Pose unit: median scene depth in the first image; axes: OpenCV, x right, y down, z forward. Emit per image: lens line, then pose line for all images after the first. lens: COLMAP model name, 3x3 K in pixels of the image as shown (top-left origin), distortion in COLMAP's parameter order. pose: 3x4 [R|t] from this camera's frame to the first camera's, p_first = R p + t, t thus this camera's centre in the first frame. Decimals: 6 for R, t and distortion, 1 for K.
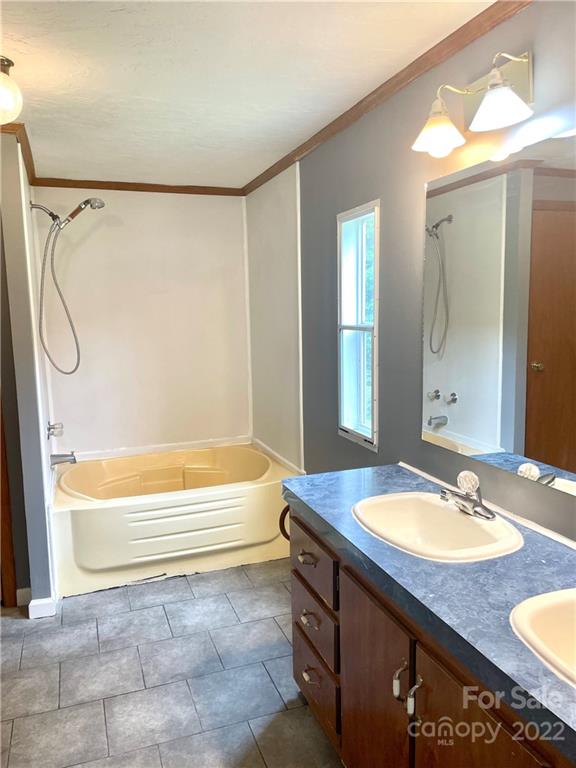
lens RADIAL K [[598.7, 0, 288.8], [0, 598.7, 383.5], [0, 0, 1]] dist [-0.001473, -0.022666]
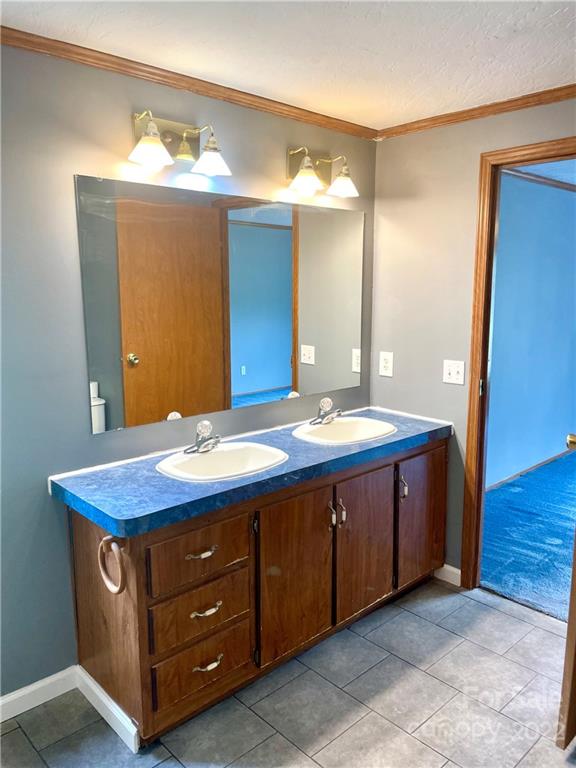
lens RADIAL K [[598.7, 0, 288.0], [0, 598.7, 384.2], [0, 0, 1]] dist [-0.001473, -0.022666]
pose [[-0.394006, -0.136207, 0.908959, -0.833368], [0.137071, 0.969191, 0.204649, -0.153783], [-0.908829, 0.205225, -0.363197, 1.093372]]
